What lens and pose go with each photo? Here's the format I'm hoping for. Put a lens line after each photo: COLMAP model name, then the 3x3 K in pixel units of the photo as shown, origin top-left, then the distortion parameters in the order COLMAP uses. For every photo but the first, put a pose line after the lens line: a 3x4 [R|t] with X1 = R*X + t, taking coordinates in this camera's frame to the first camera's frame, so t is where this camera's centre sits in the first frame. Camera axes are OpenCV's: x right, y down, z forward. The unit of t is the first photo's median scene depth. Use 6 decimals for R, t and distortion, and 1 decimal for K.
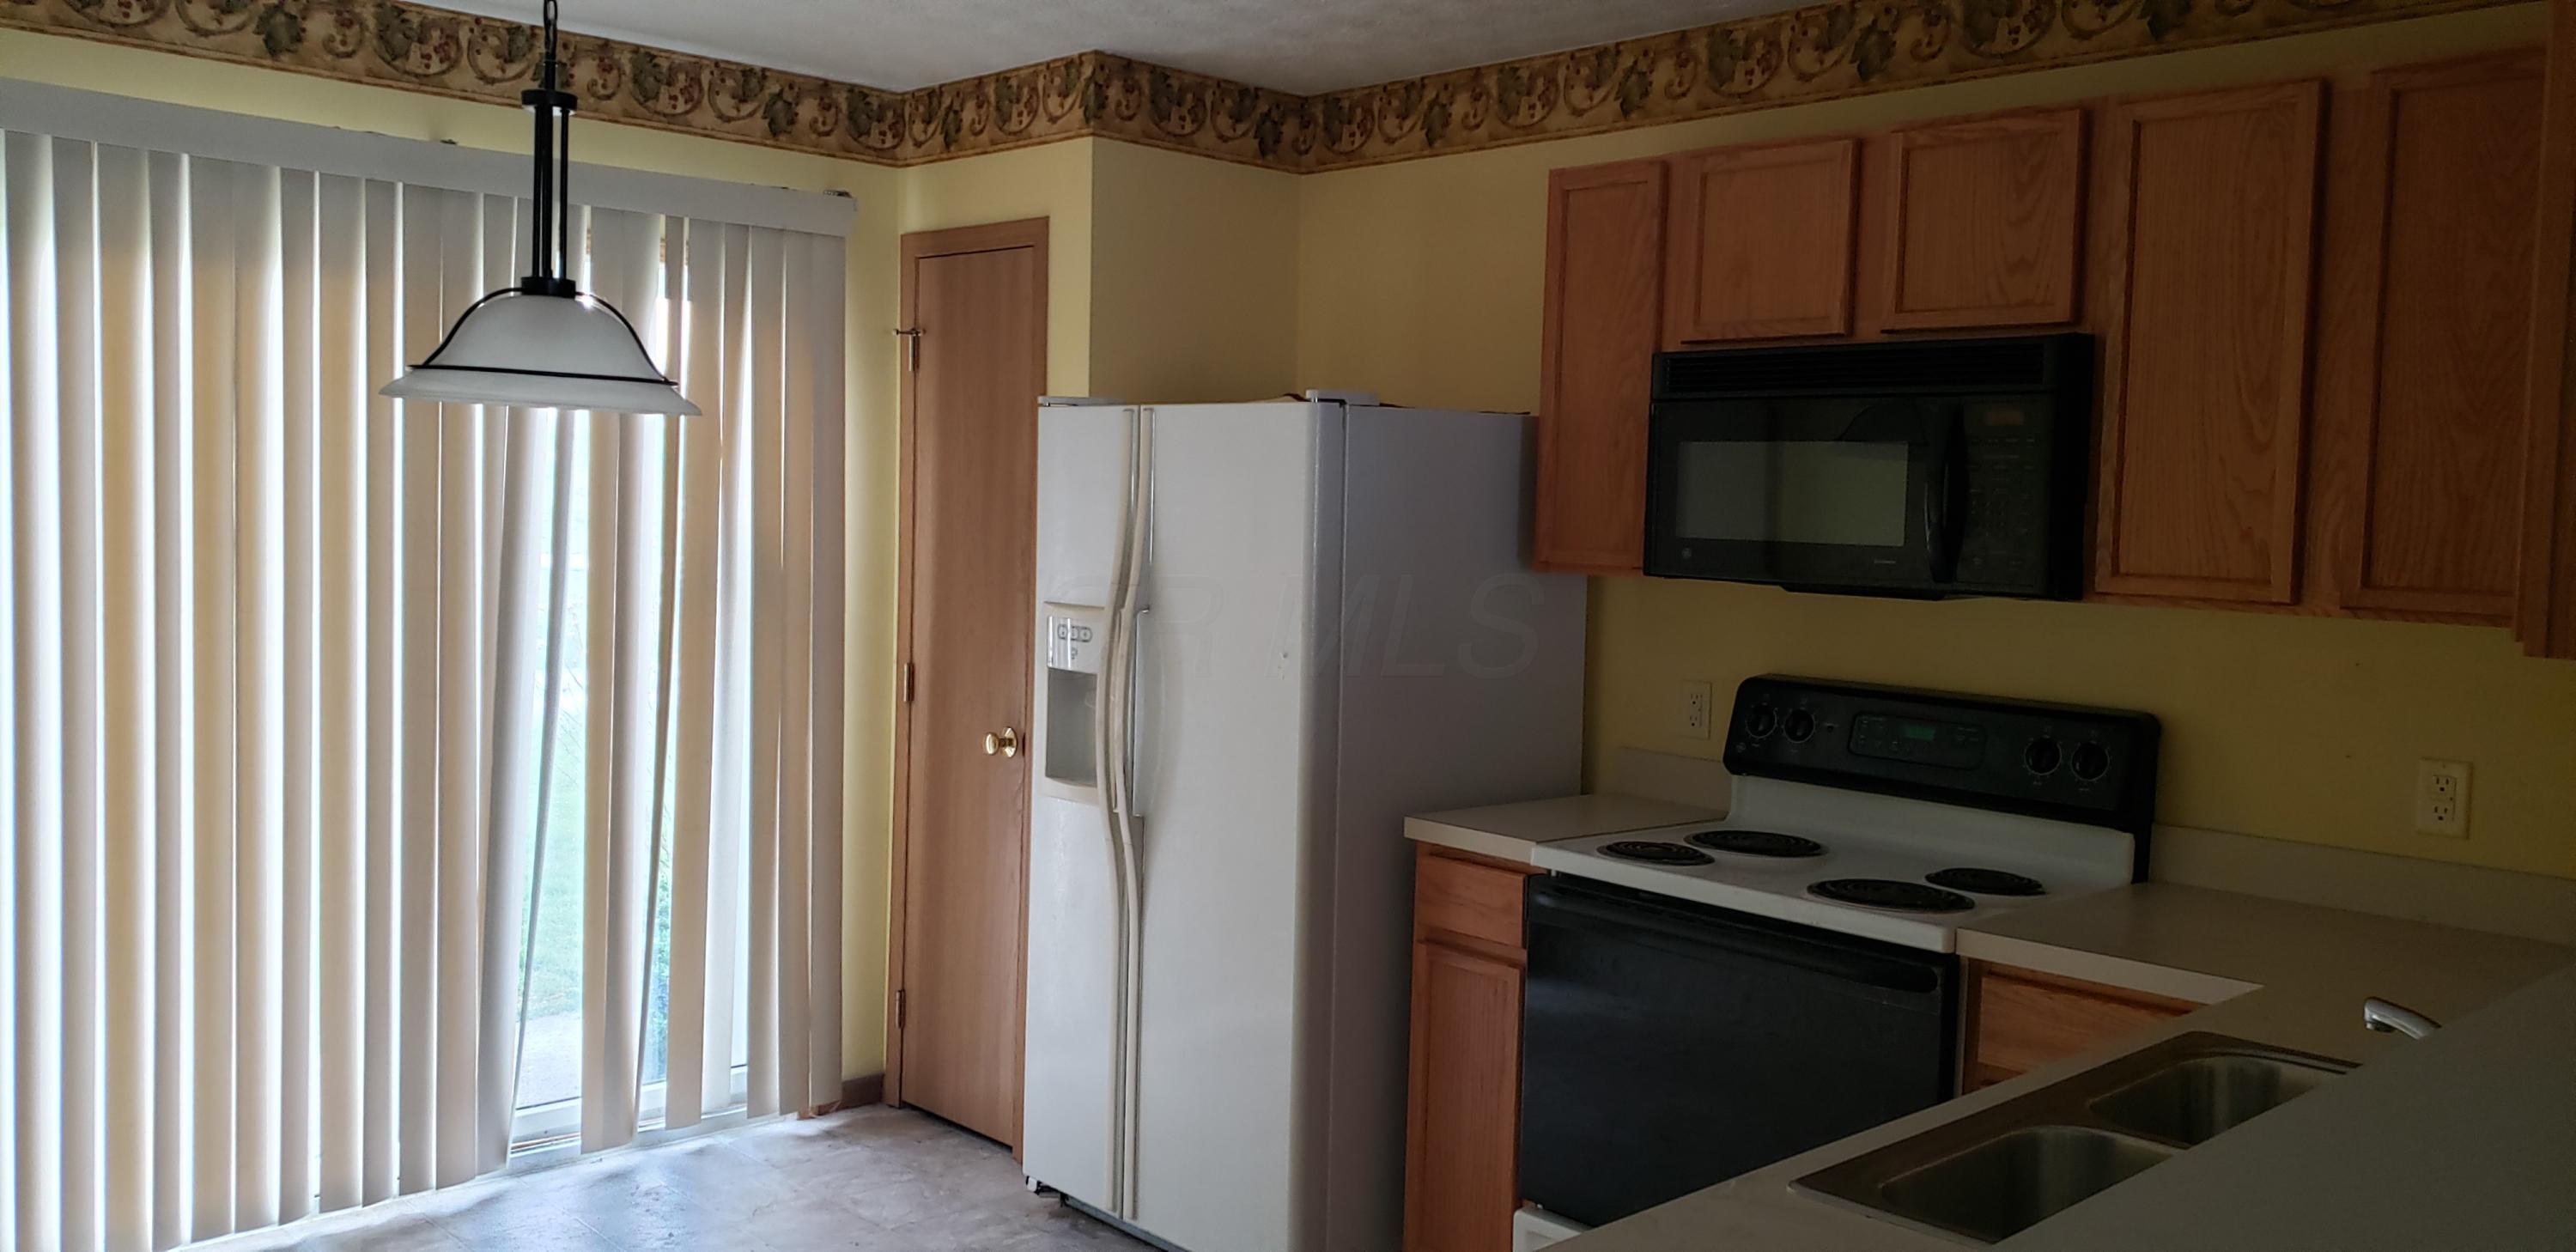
lens RADIAL K [[2045.5, 0, 1288.0], [0, 2045.5, 626.0], [0, 0, 1]] dist [0.076999, -0.173723]
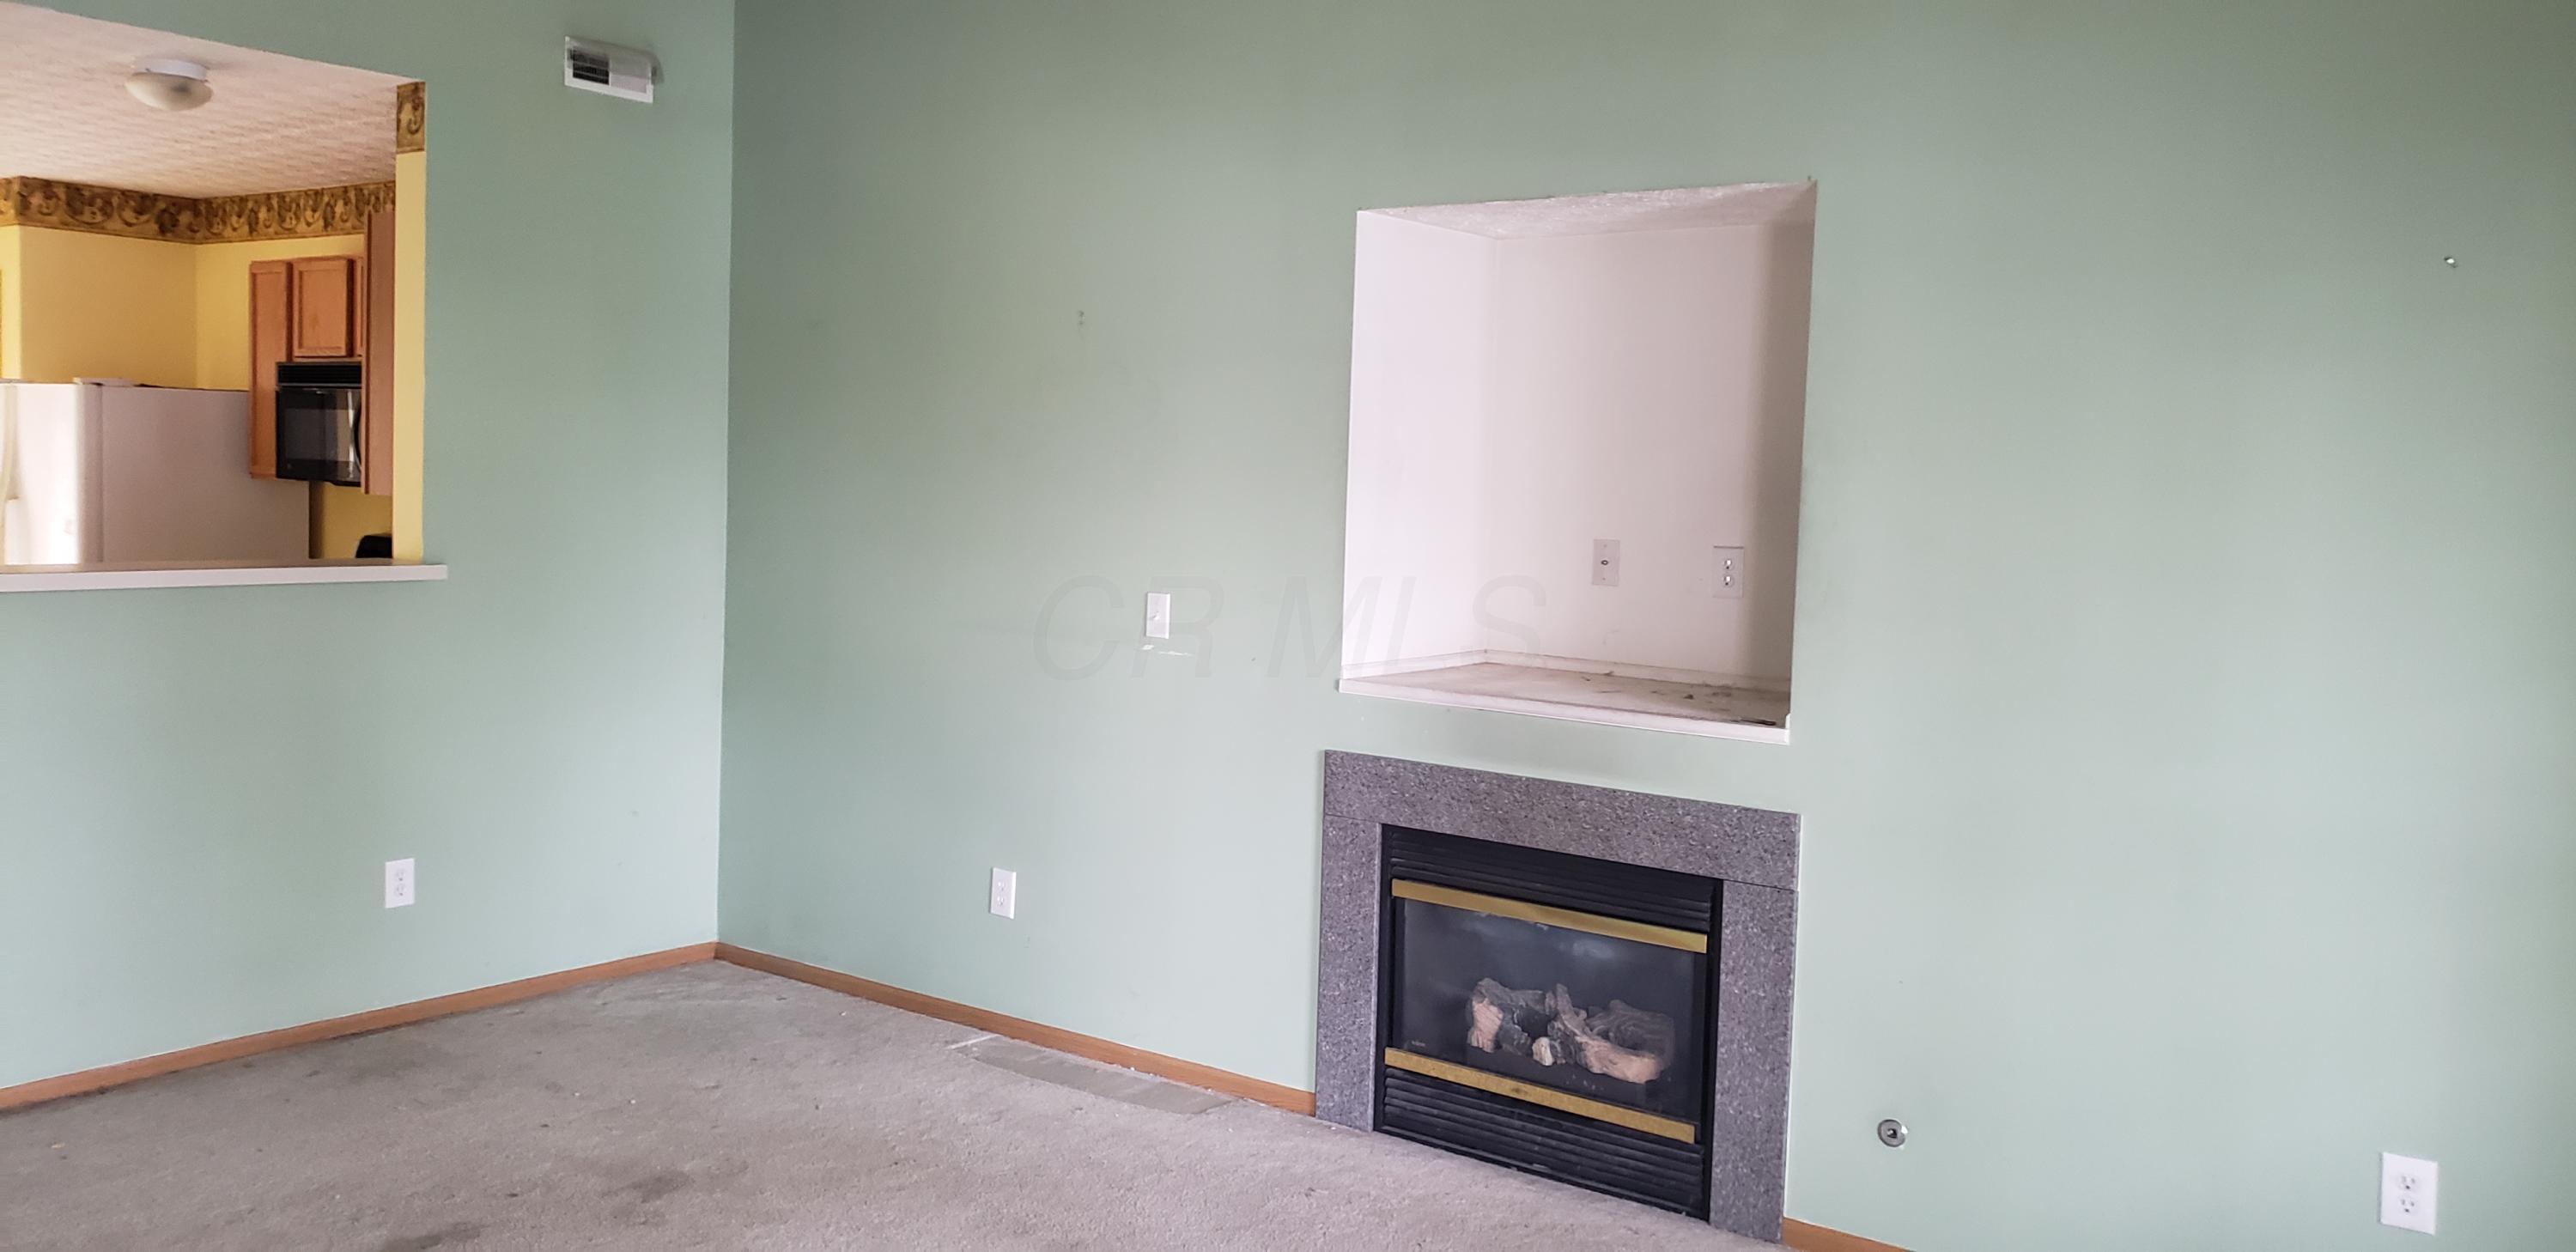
lens RADIAL K [[2045.3, 0, 1268.2], [0, 2045.3, 583.5], [0, 0, 1]] dist [0.007092, 0.056739]
pose [[0.983984, -0.007830, 0.178082, 0.603157], [0.007549, 0.999969, 0.002256, 0.062964], [-0.178094, -0.000876, 0.984013, -0.861699]]
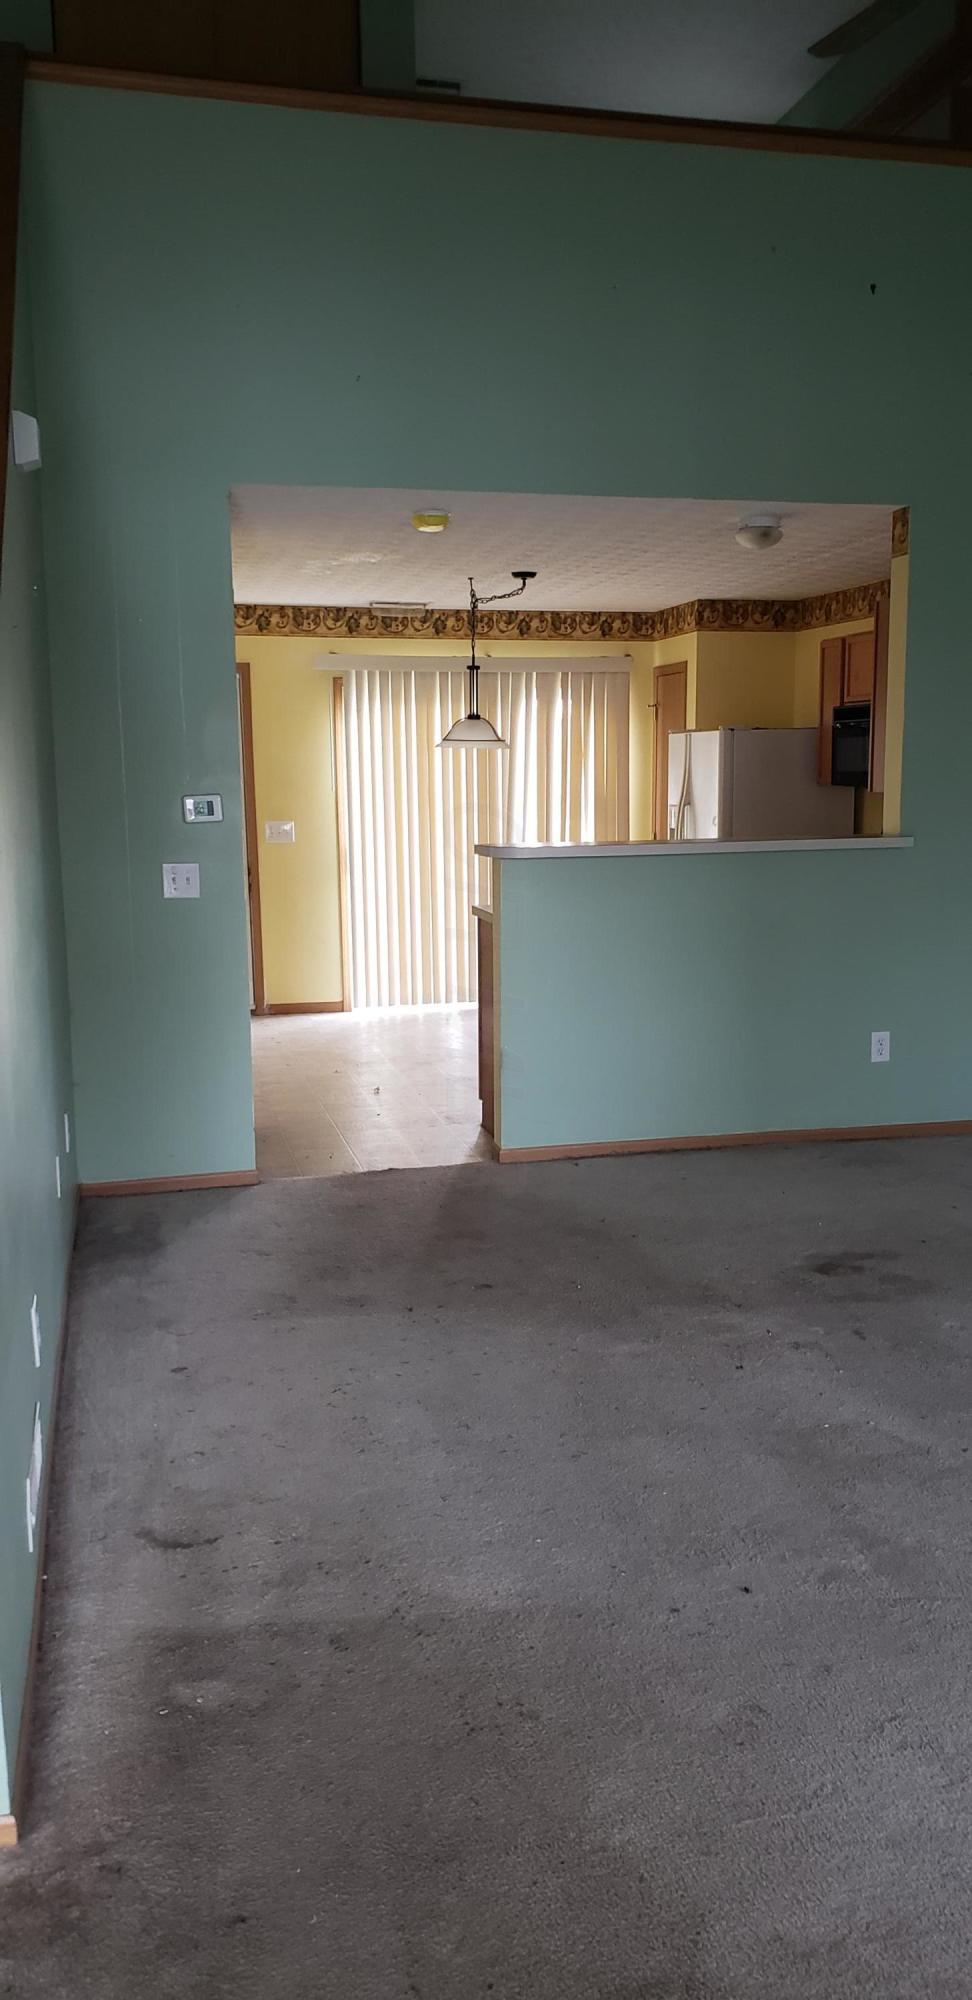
lens RADIAL K [[1566.0, 0, 514.8], [0, 1566.0, 1028.8], [0, 0, 1]] dist [0.103757, -0.184756]
pose [[0.876068, 0.041933, -0.480361, 0.707255], [0.006852, 0.995028, 0.099357, 0.078150], [0.482139, -0.090335, 0.871425, -0.980842]]
